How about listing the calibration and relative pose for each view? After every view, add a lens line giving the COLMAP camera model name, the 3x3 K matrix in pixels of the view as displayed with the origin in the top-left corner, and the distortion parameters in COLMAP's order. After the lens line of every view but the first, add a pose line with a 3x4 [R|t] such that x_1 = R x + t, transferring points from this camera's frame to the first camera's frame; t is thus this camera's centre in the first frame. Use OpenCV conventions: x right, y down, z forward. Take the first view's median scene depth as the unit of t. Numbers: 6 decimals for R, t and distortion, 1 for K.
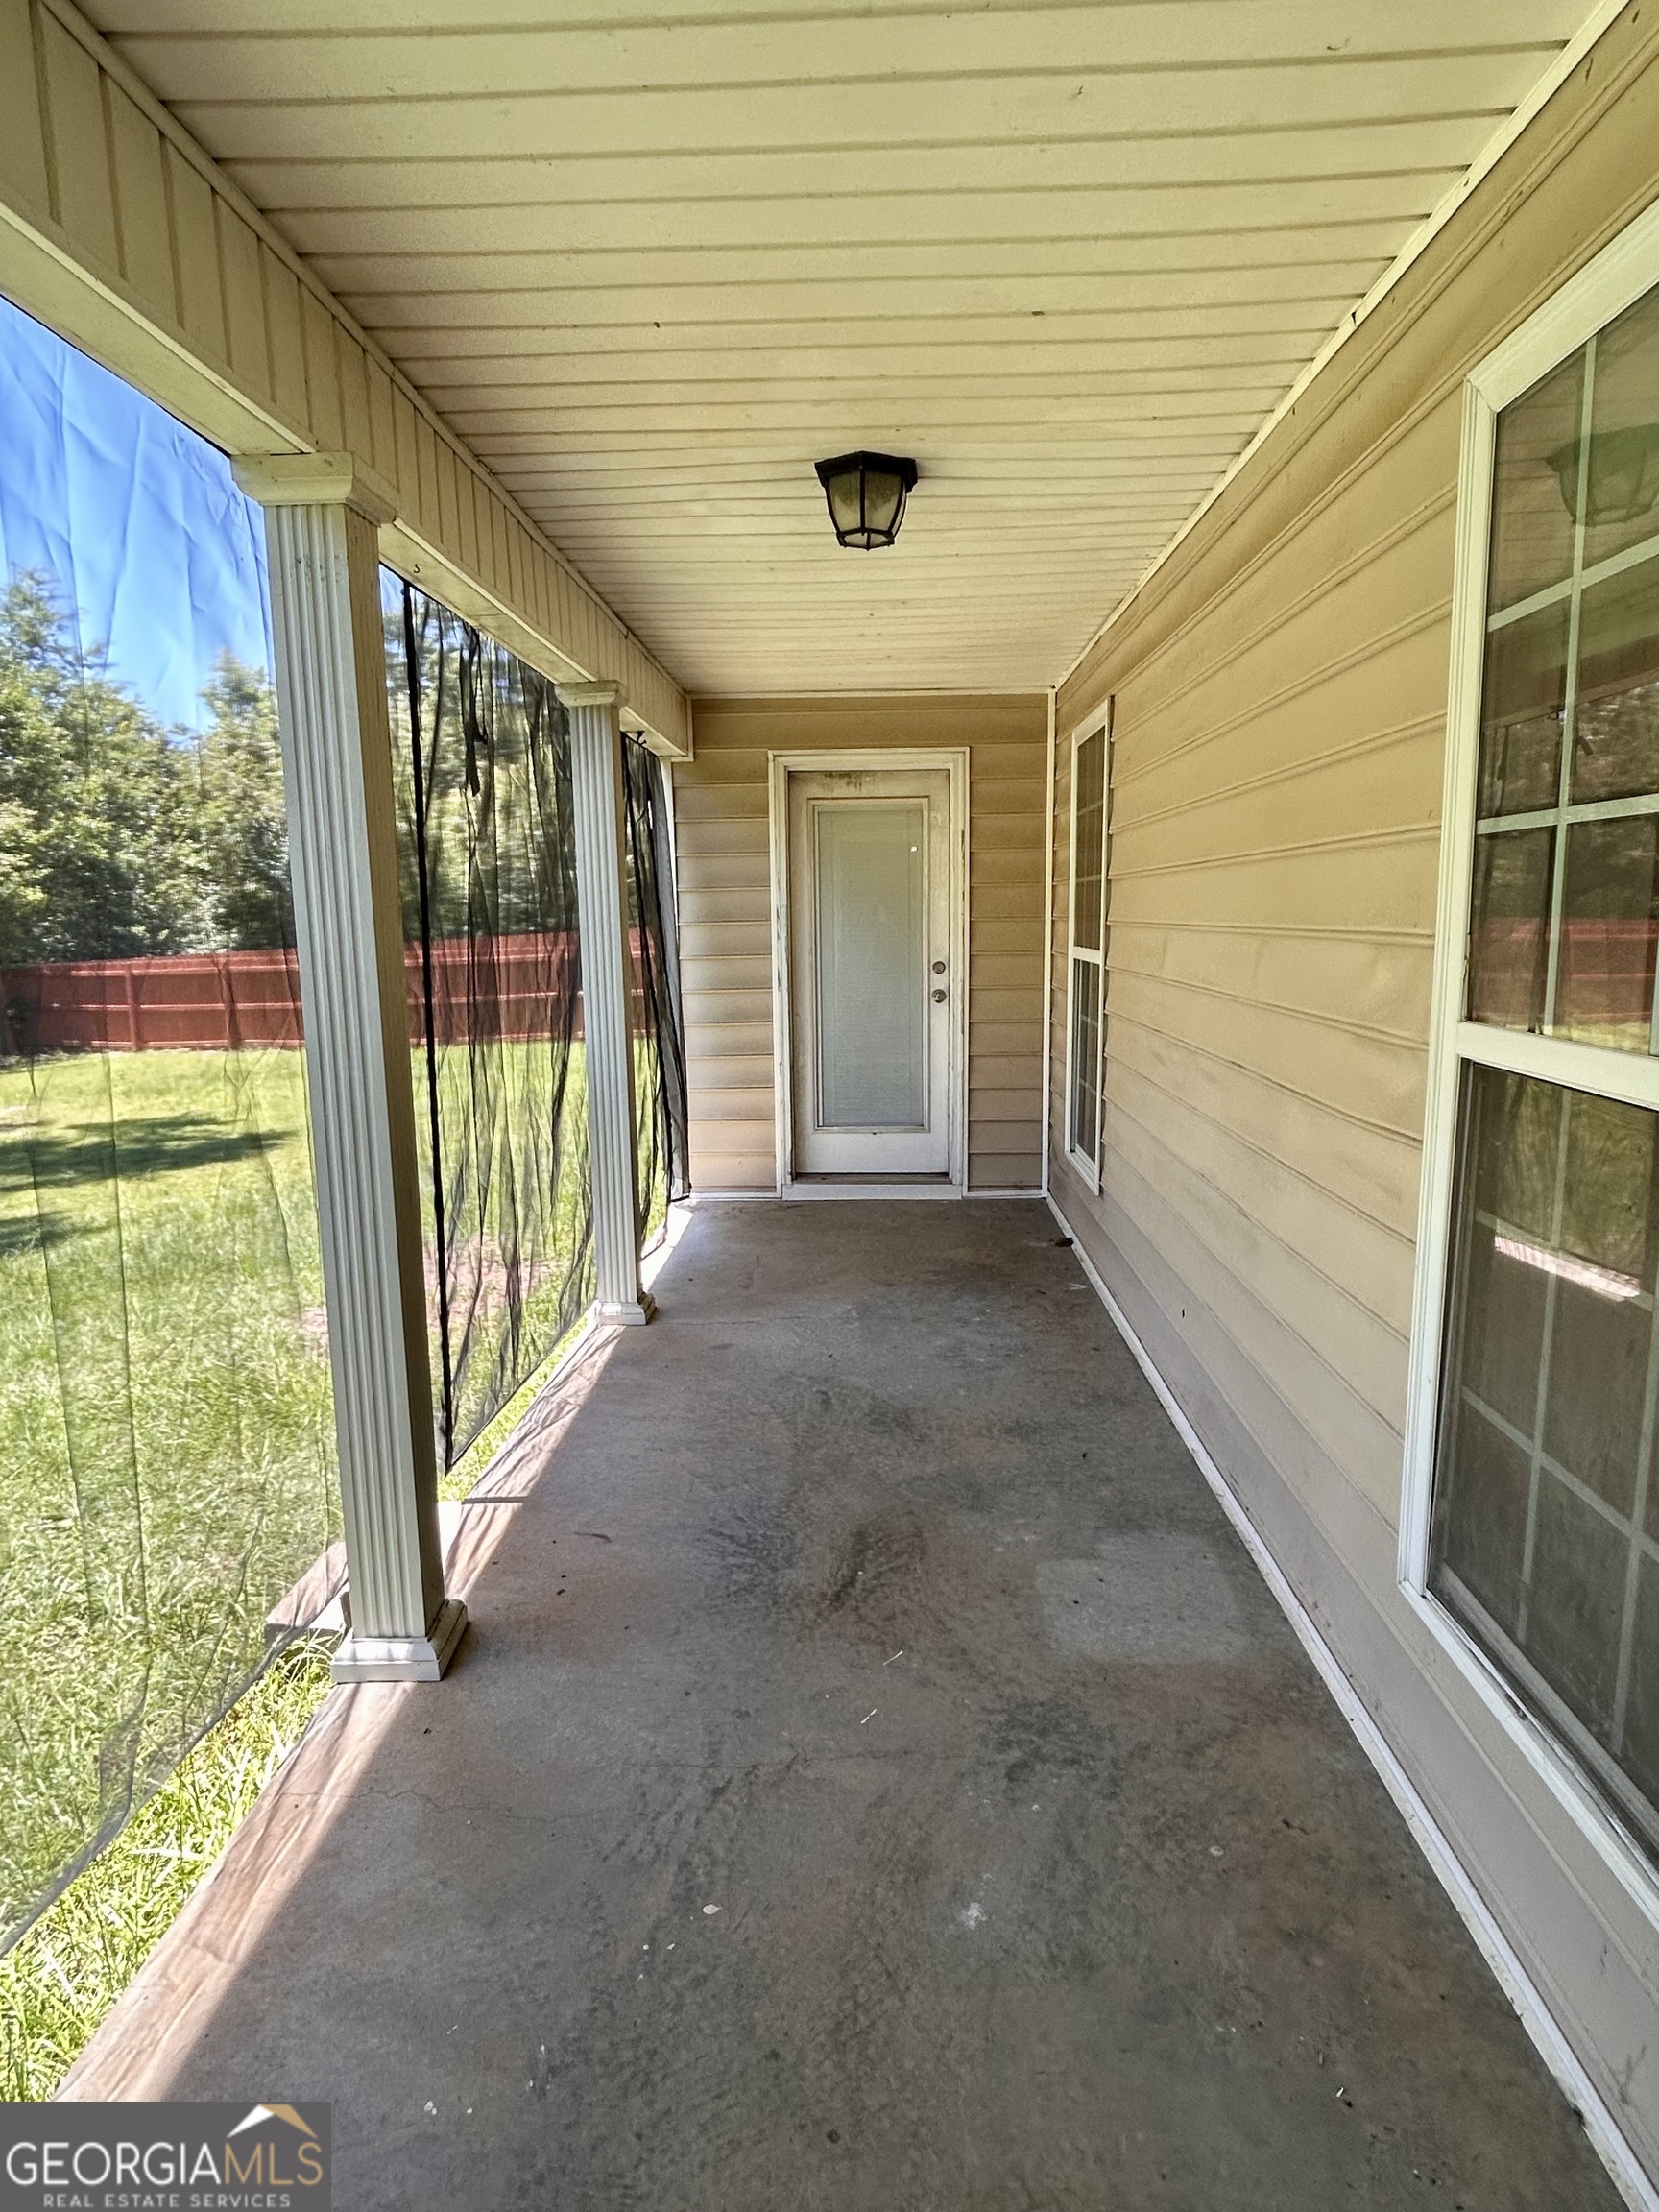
lens RADIAL K [[1255.9, 0, 816.3], [0, 1255.9, 1095.3], [0, 0, 1]] dist [-0.000376, 0.002187]
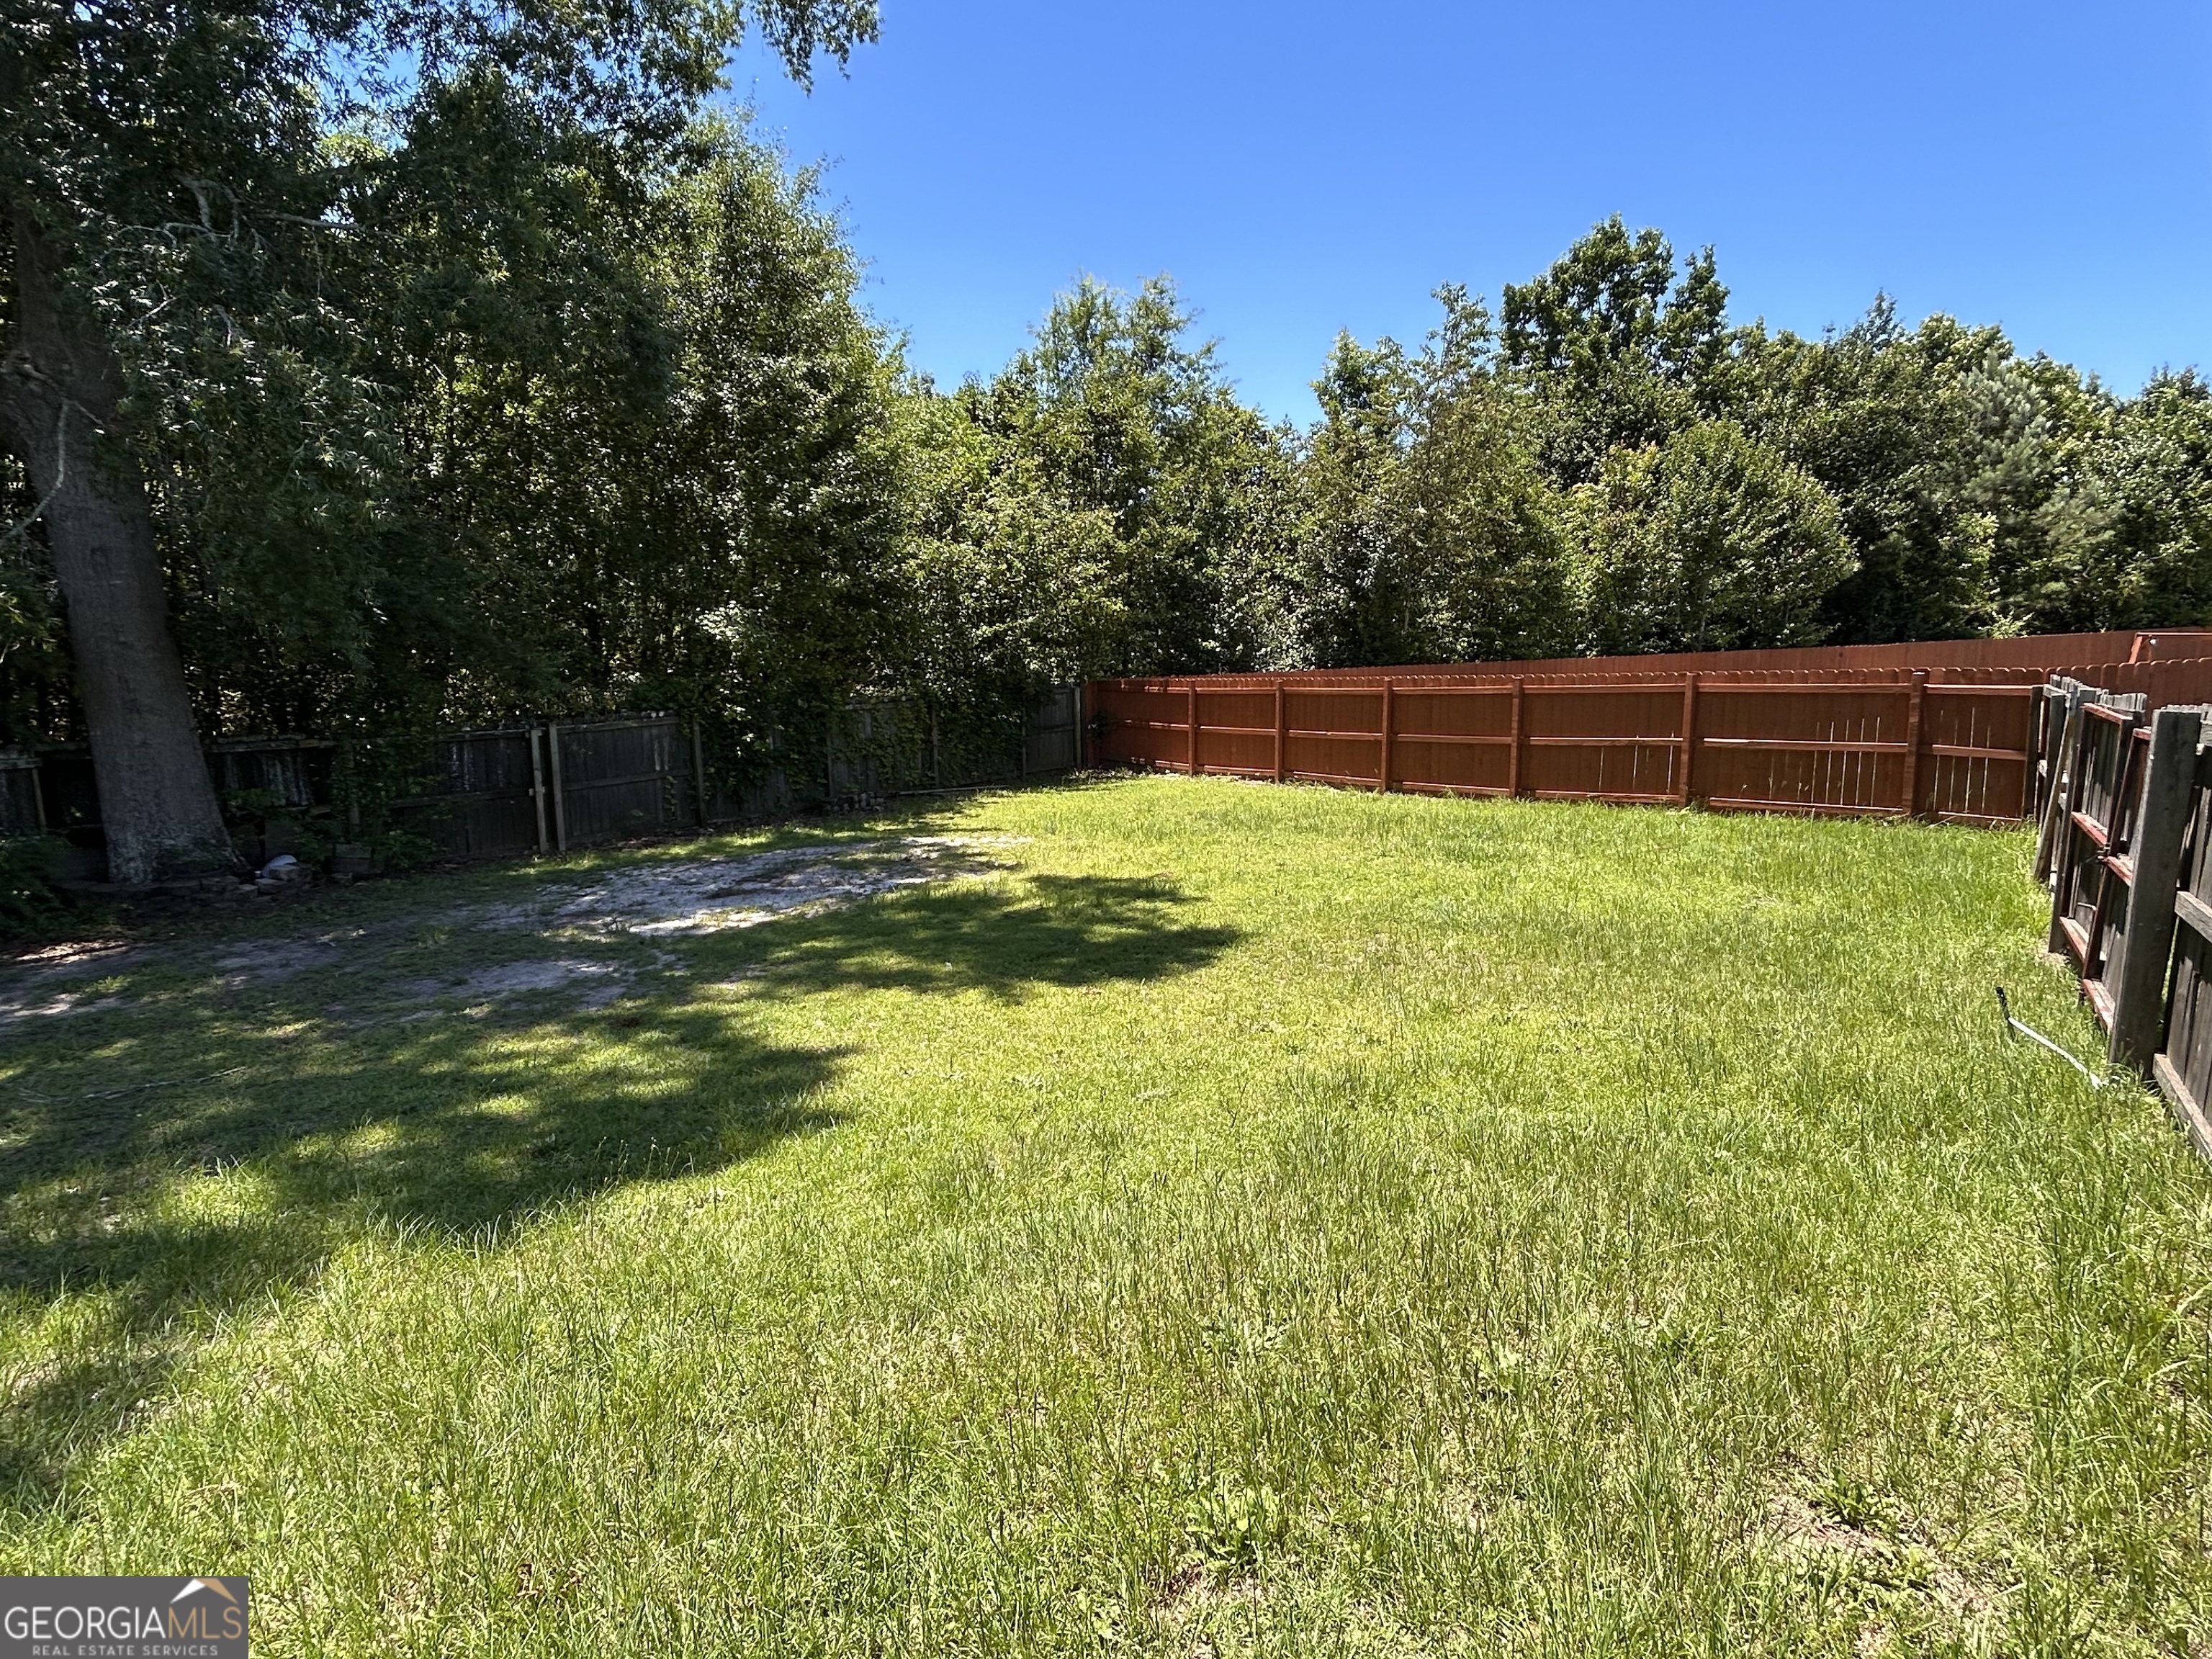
lens RADIAL K [[1255.9, 0, 1126.4], [0, 1255.9, 800.4], [0, 0, 1]] dist [-0.000376, 0.002187]
pose [[0.808566, 0.080173, -0.582919, -0.246134], [-0.086852, 0.996084, 0.016526, -0.160783], [0.581961, 0.037265, 0.812363, 1.309231]]
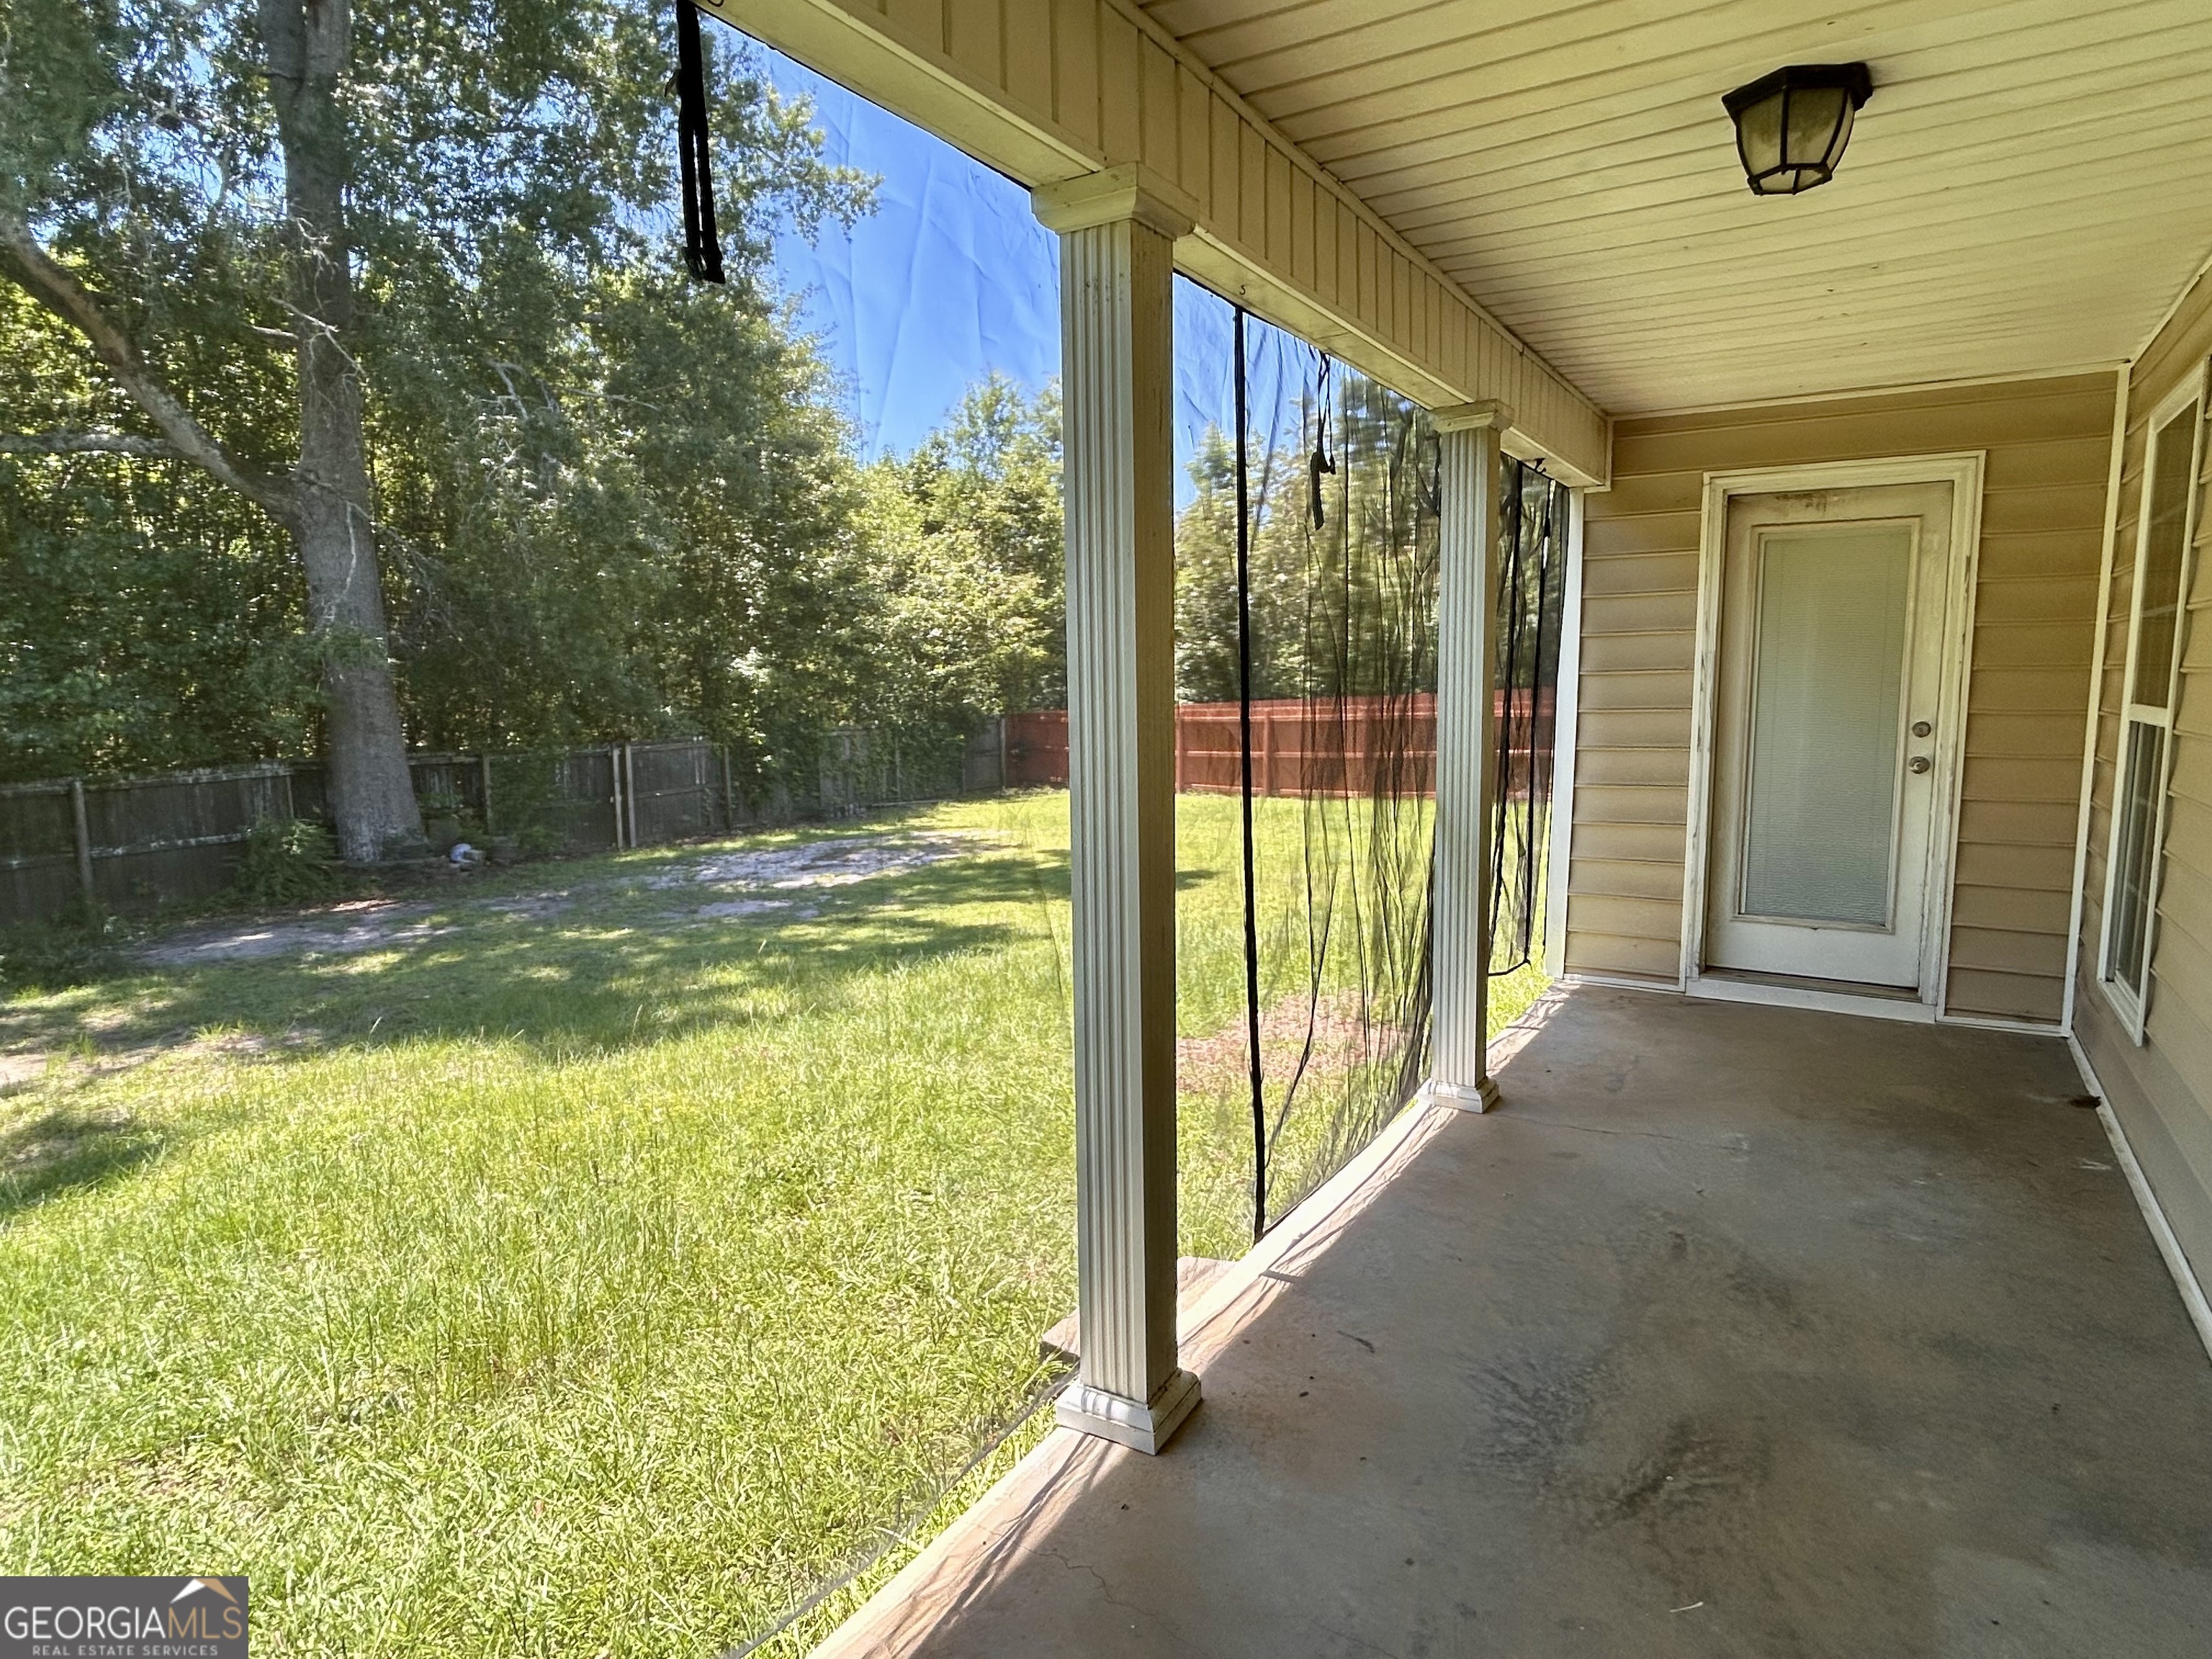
lens RADIAL K [[1255.9, 0, 1099.9], [0, 1255.9, 822.3], [0, 0, 1]] dist [-0.000376, 0.002187]
pose [[0.870473, 0.064258, -0.488004, 0.050467], [-0.076301, 0.997073, -0.004812, 0.000696], [0.486266, 0.041424, 0.872828, 0.075111]]
